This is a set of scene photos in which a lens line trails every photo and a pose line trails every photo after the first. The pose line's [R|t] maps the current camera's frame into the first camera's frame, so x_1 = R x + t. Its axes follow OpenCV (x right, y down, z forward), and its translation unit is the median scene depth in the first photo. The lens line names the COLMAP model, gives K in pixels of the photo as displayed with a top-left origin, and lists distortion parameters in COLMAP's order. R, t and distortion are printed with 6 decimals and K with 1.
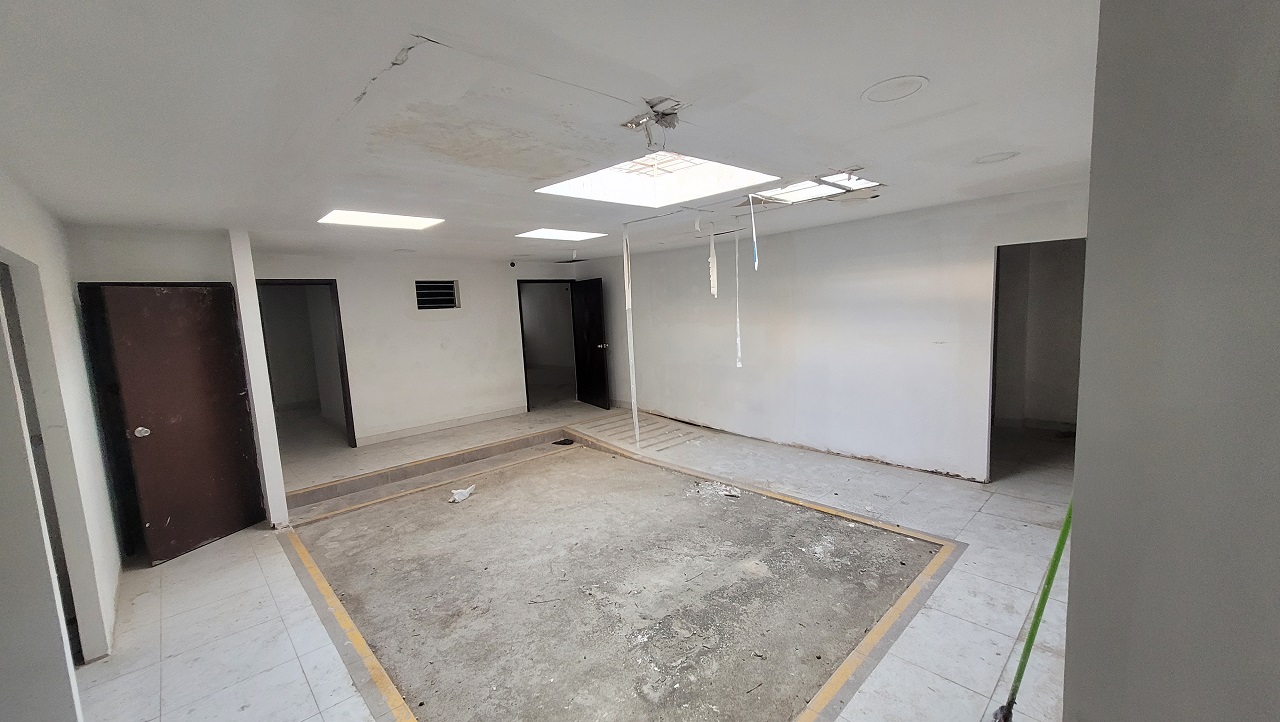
lens RADIAL K [[500.3, 0, 642.0], [0, 500.3, 362.5], [0, 0, 1]] dist [-0.001503, -0.000344]
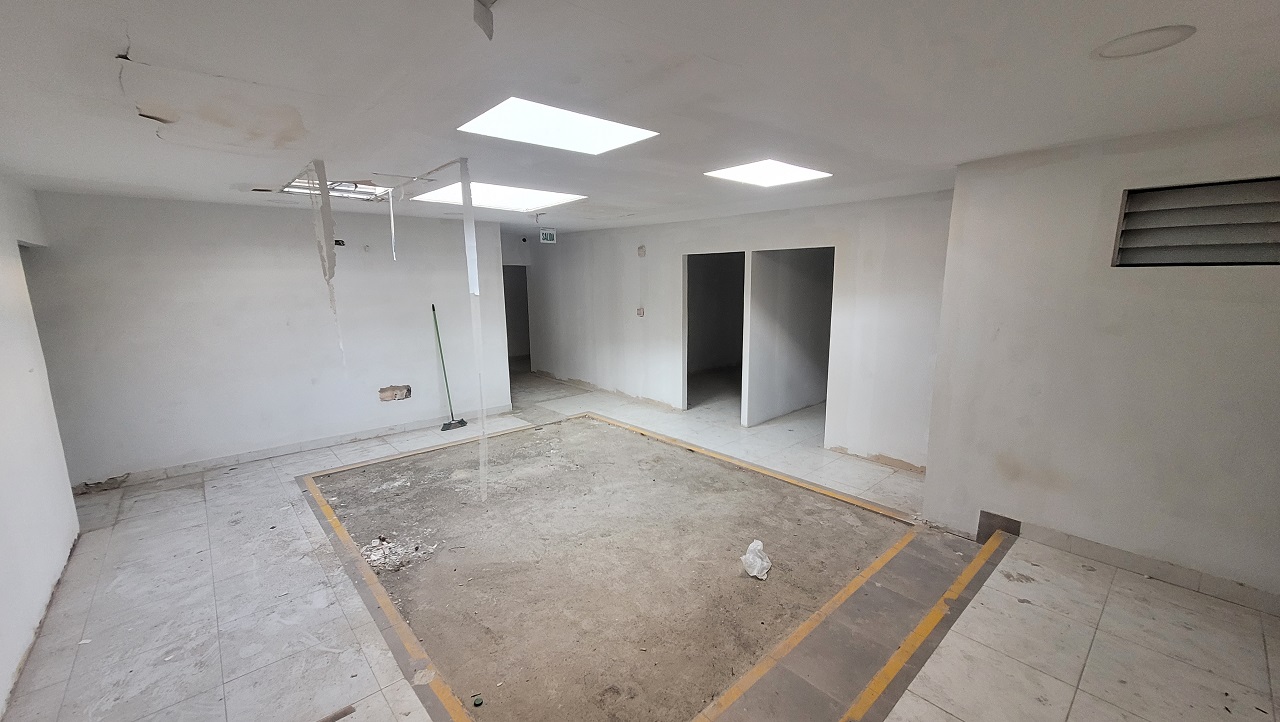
lens RADIAL K [[500.3, 0, 639.9], [0, 500.3, 364.3], [0, 0, 1]] dist [-0.001503, -0.000344]
pose [[-0.997934, 0.049312, 0.041191, -0.297705], [0.058951, 0.957684, 0.281722, -0.216831], [-0.025556, 0.283568, -0.958612, 1.878843]]
